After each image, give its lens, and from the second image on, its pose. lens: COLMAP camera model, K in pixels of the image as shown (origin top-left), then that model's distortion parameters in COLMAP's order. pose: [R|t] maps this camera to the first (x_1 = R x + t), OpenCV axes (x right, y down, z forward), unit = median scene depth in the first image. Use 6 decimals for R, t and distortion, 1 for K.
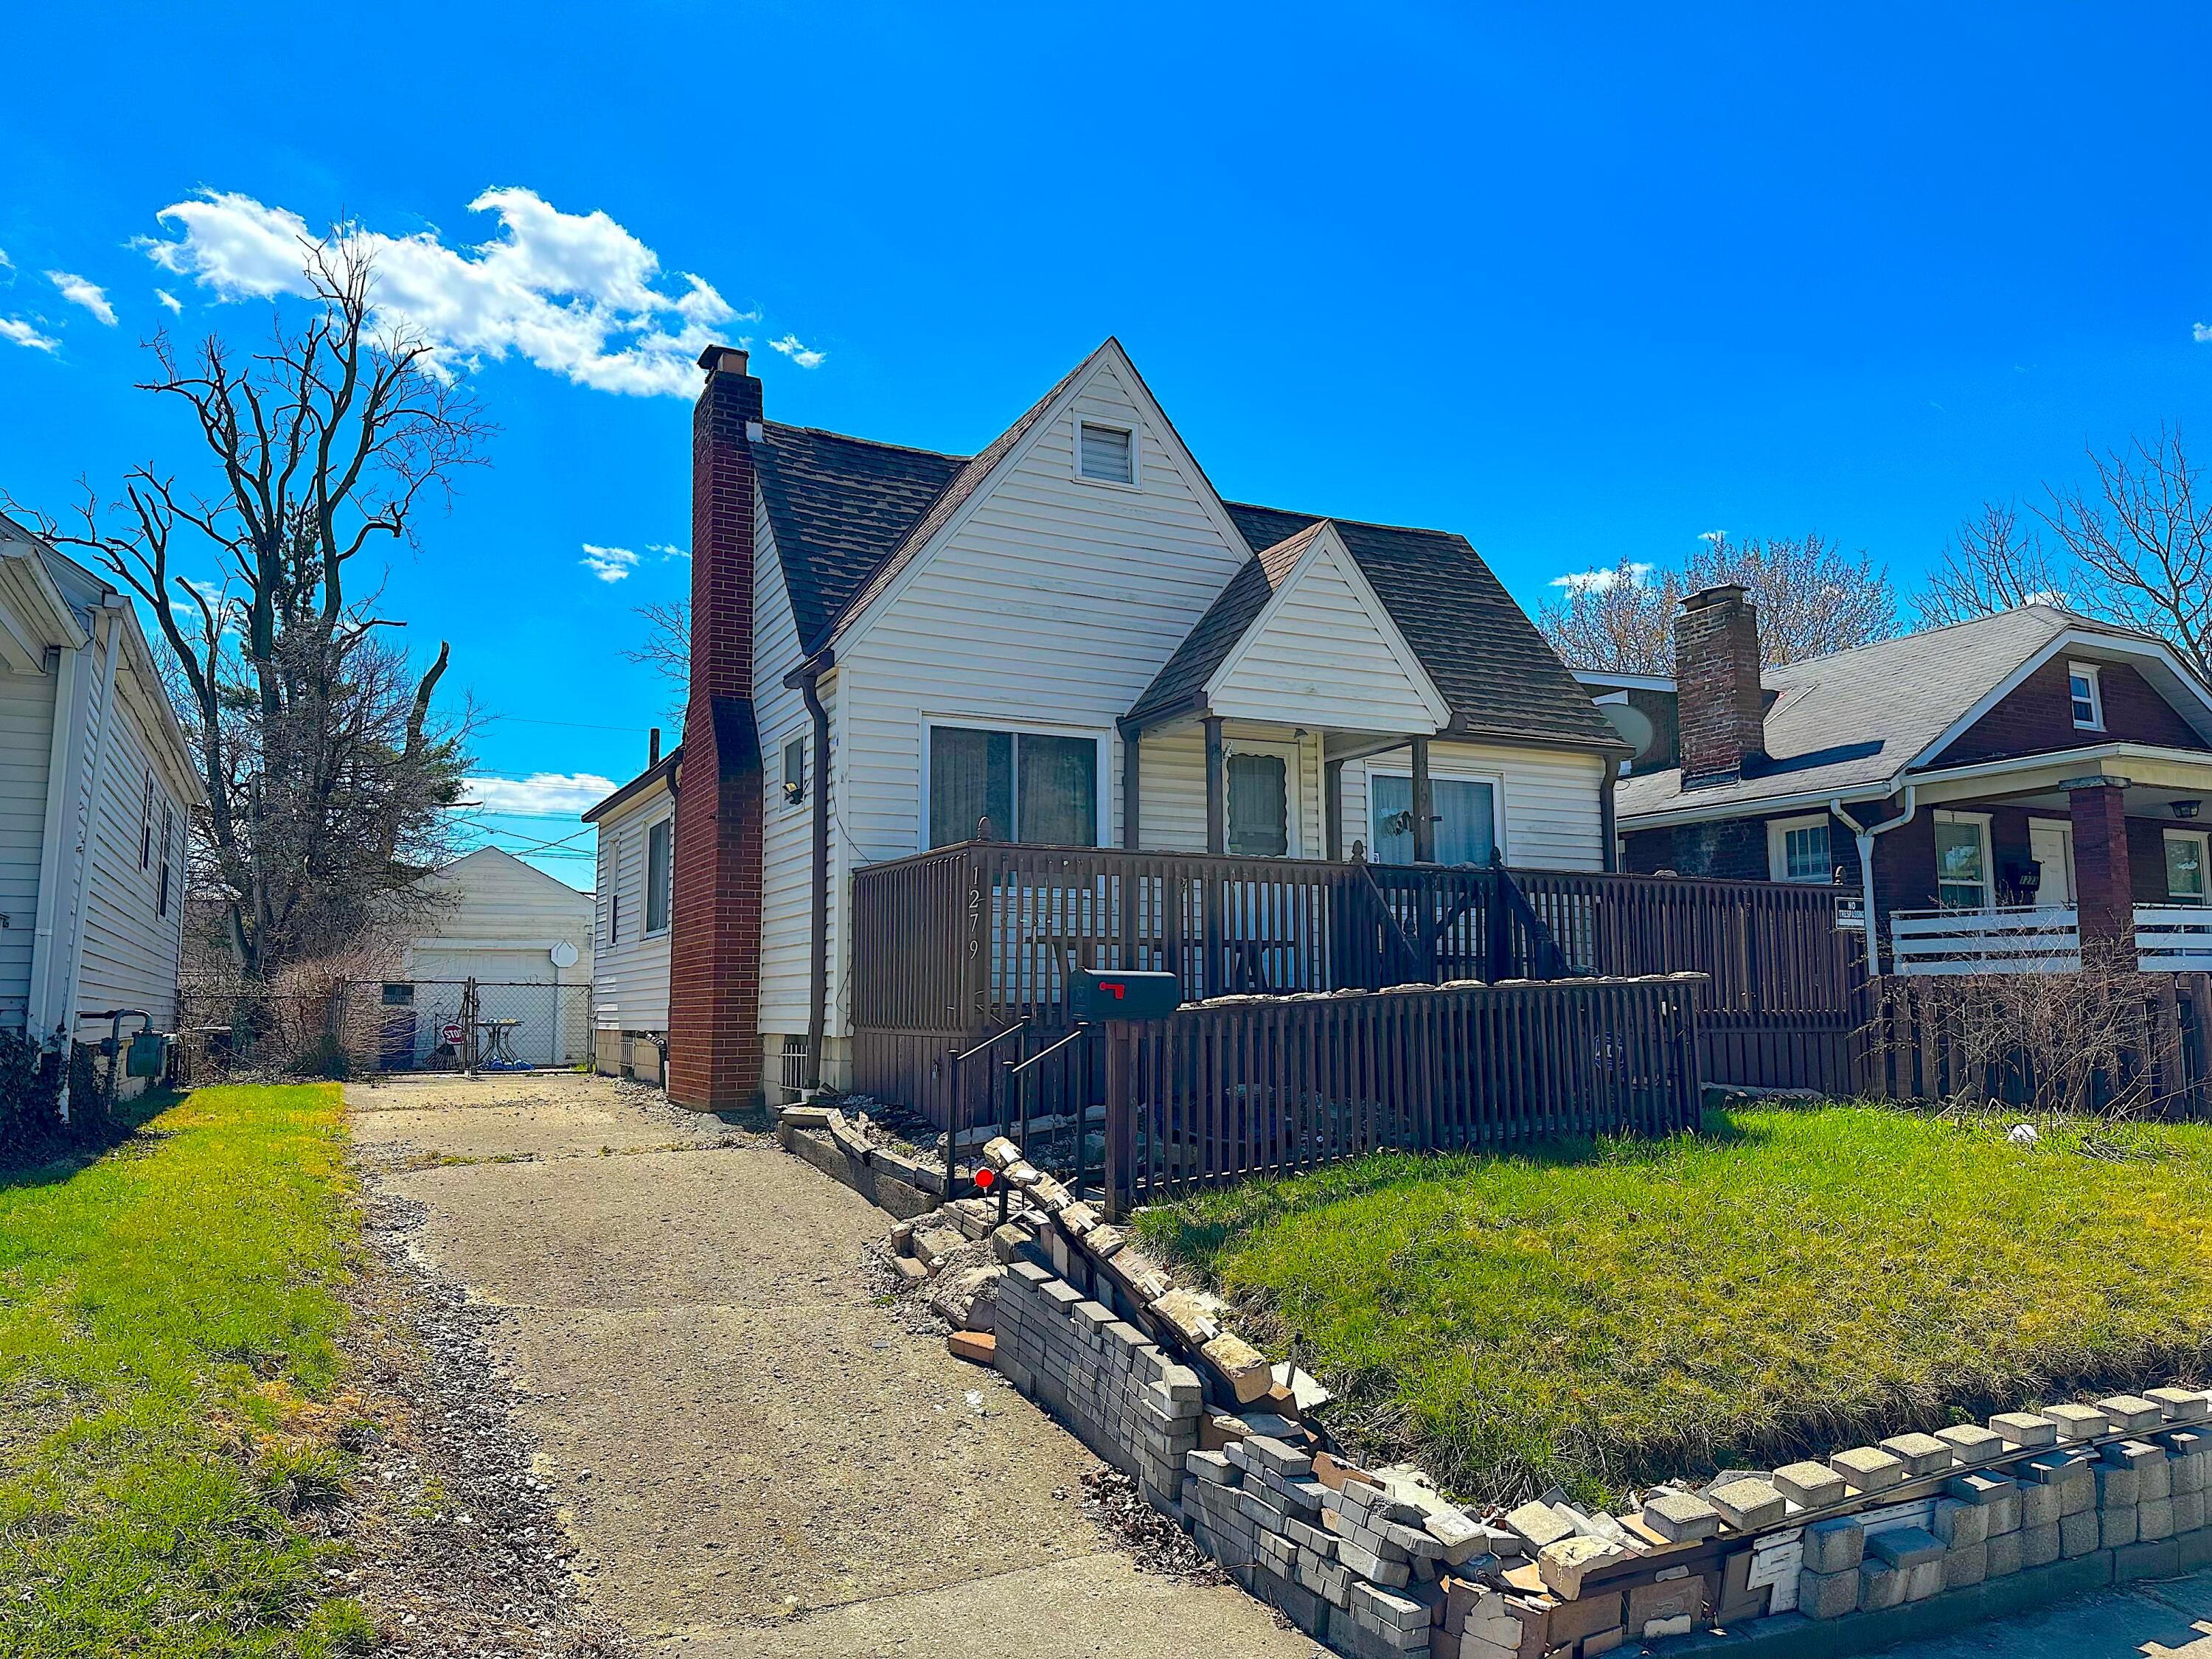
lens RADIAL K [[1531.6, 0, 1106.0], [0, 1531.6, 829.5], [0, 0, 1]] dist [0.001134, 0.000026]
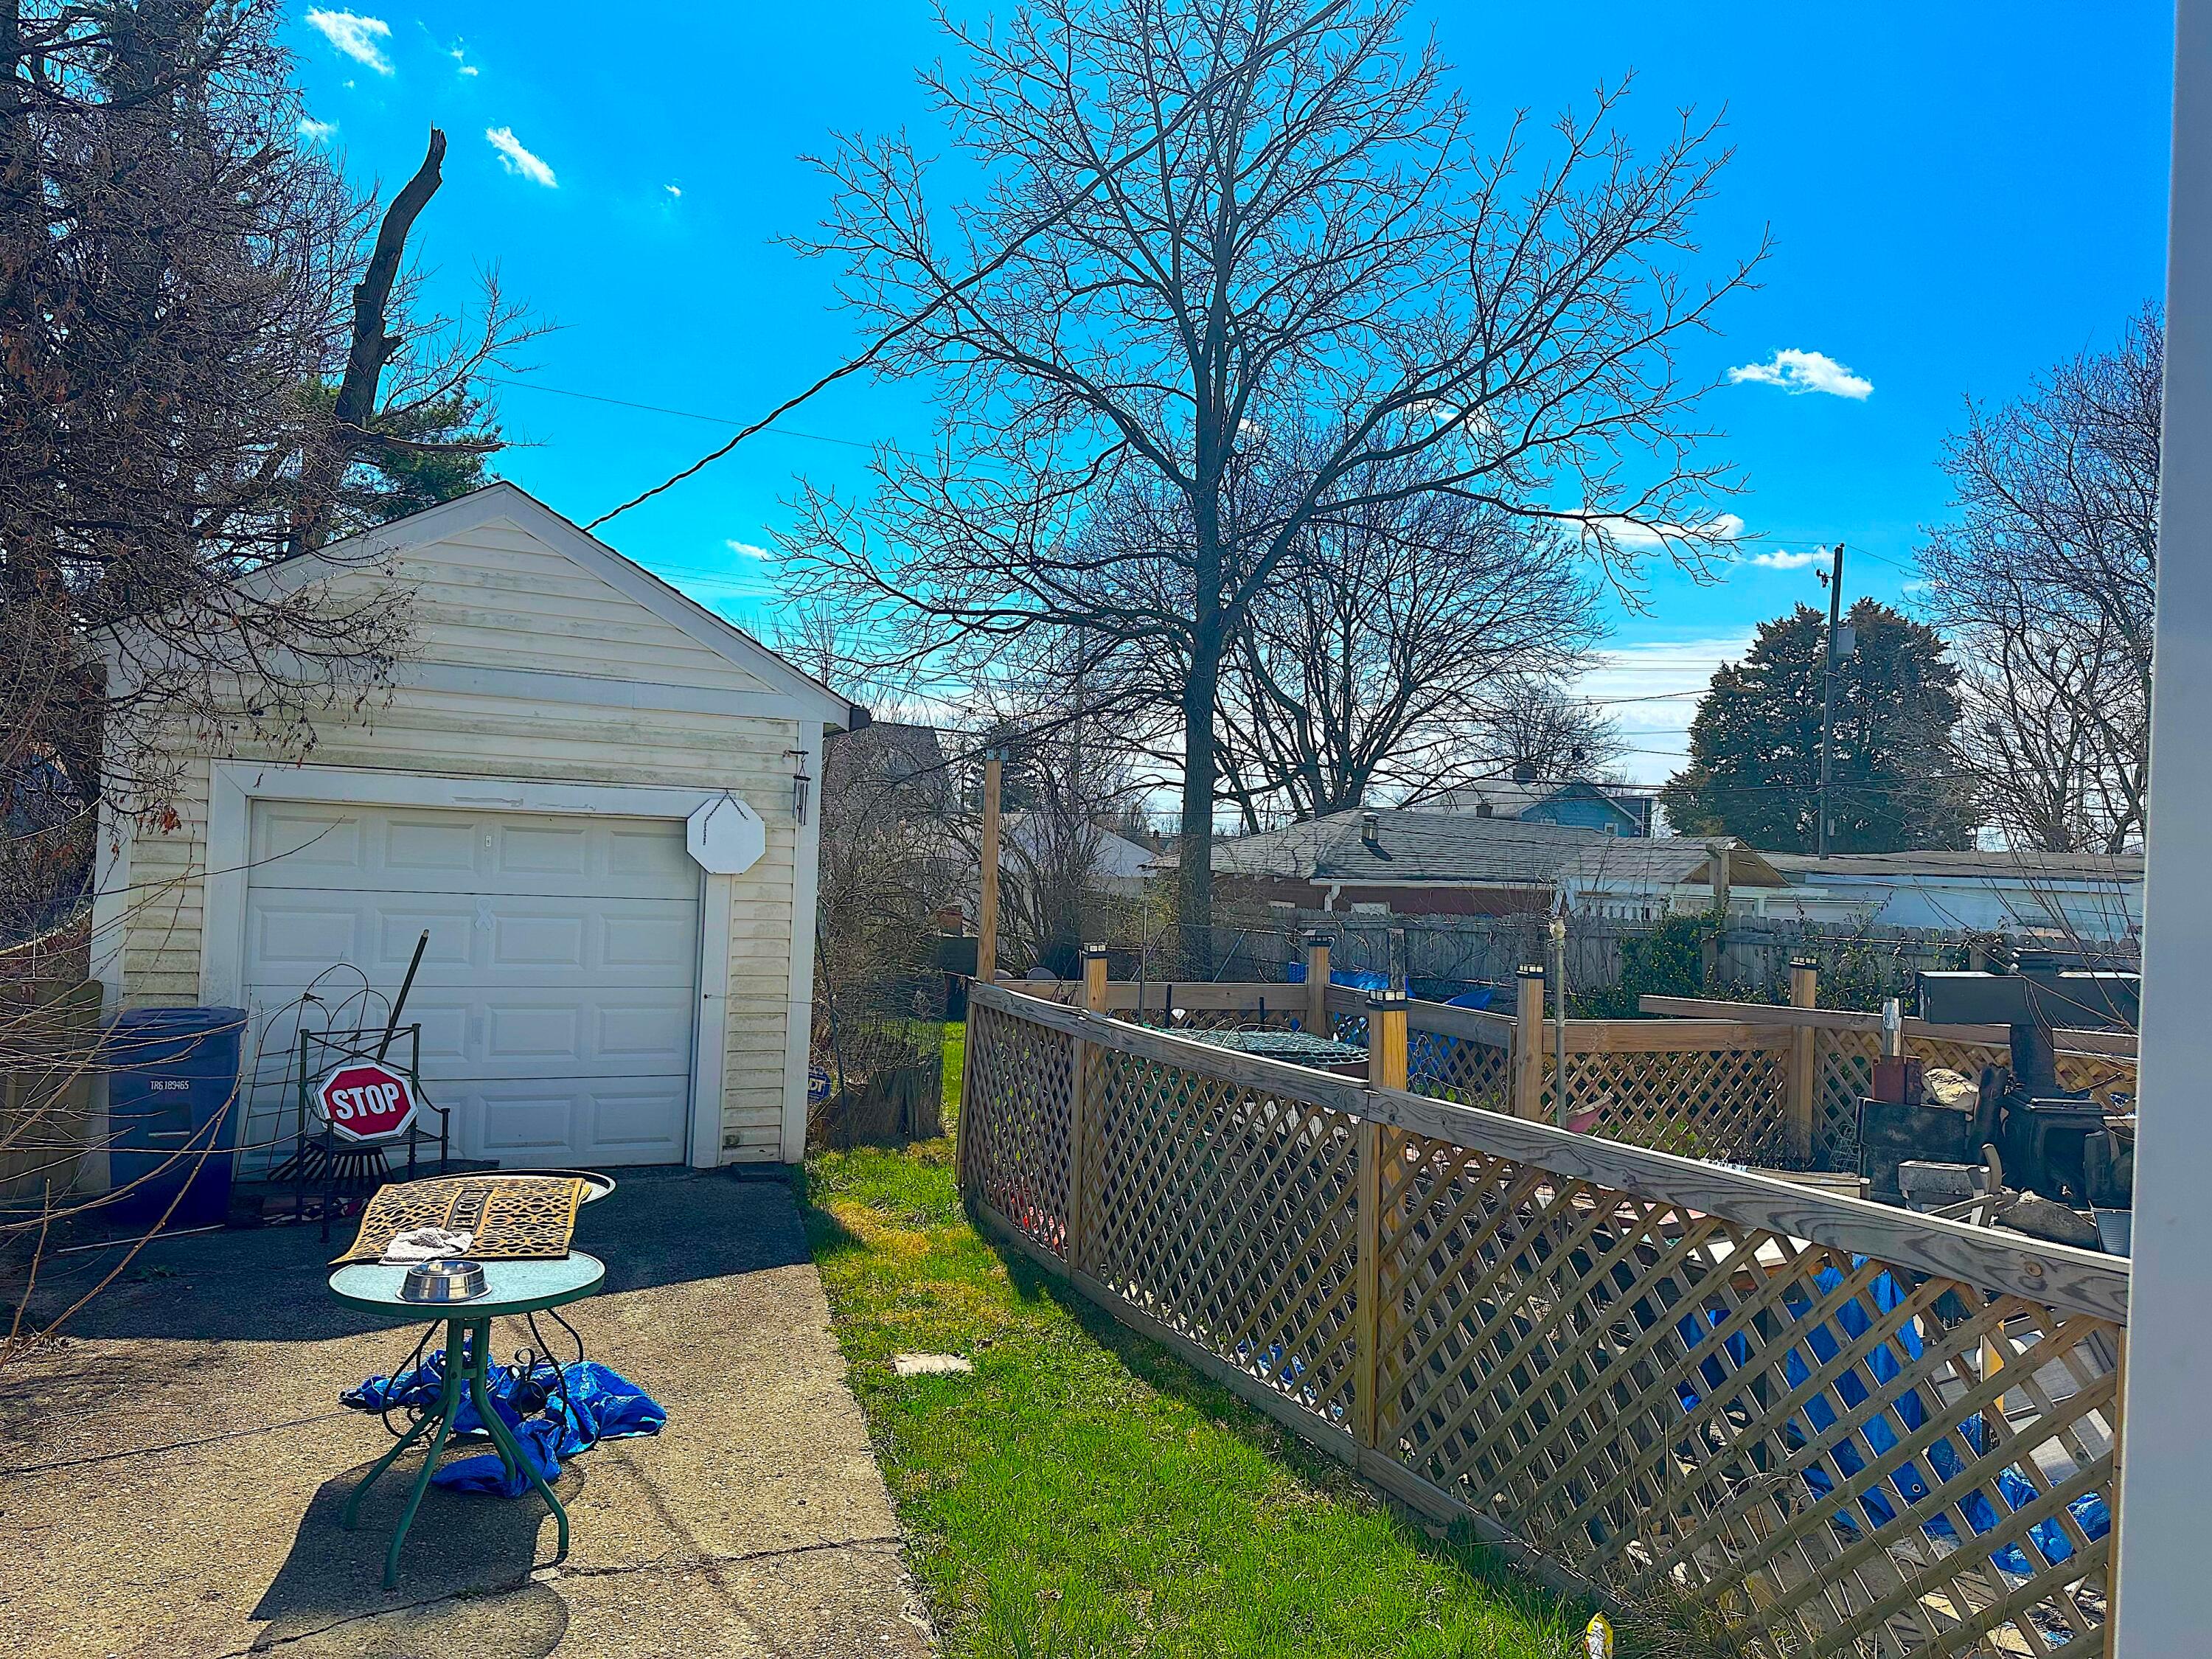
lens RADIAL K [[1531.6, 0, 1106.0], [0, 1531.6, 829.5], [0, 0, 1]] dist [0.001134, 0.000026]
pose [[0.998150, 0.052478, -0.030710, -0.263332], [-0.048949, 0.993145, 0.106145, 0.041627], [0.036070, -0.104445, 0.993876, 0.679703]]
